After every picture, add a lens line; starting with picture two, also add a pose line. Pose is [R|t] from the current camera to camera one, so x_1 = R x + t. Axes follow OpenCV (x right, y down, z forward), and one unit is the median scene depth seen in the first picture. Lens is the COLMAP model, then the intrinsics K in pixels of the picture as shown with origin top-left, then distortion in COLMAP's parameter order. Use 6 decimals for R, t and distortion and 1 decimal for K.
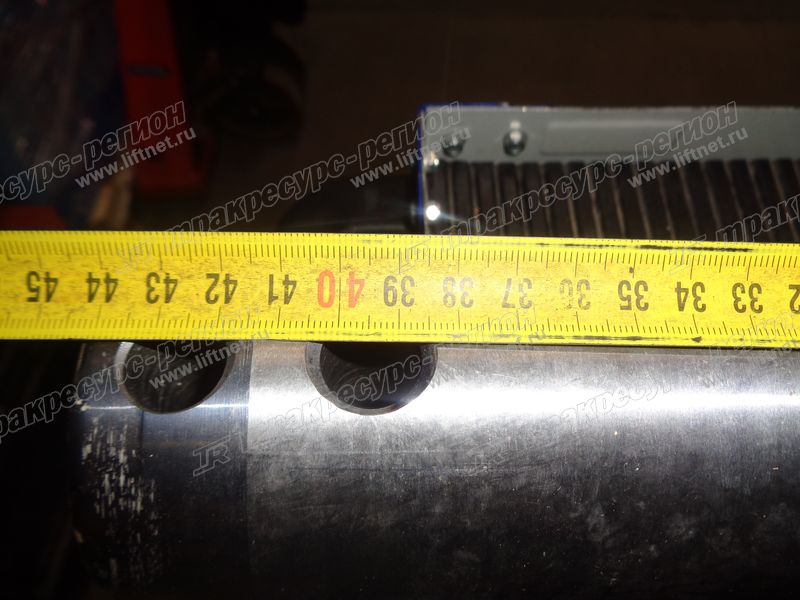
lens RADIAL K [[597.3, 0, 399.1], [0, 597.3, 300.1], [0, 0, 1]] dist [0.013500, -0.003443]
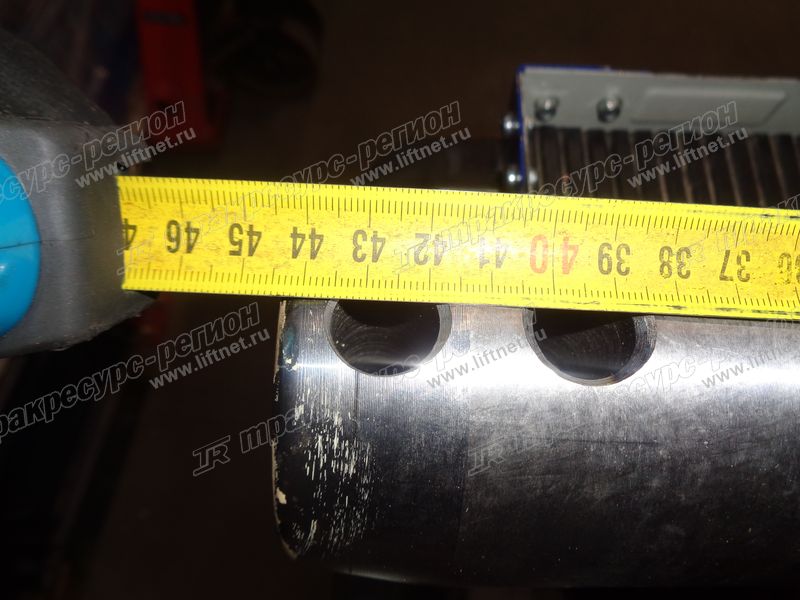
lens RADIAL K [[585.3, 0, 399.6], [0, 585.3, 279.9], [0, 0, 1]] dist [0.006609, -0.003061]
pose [[0.999152, 0.038058, 0.015686, -0.363767], [-0.038612, 0.998582, 0.036645, -0.002571], [-0.014269, -0.037220, 0.999205, 0.054037]]
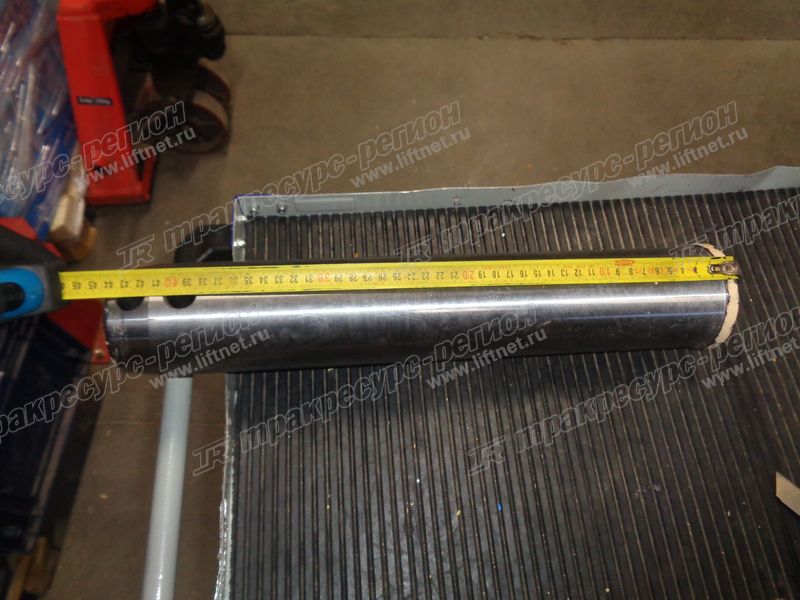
lens RADIAL K [[585.3, 0, 399.6], [0, 585.3, 279.9], [0, 0, 1]] dist [0.006609, -0.003061]
pose [[0.995888, -0.045180, 0.078523, 1.106774], [0.044412, 0.998947, 0.011497, -0.010840], [-0.078960, -0.007962, 0.996846, -2.994471]]
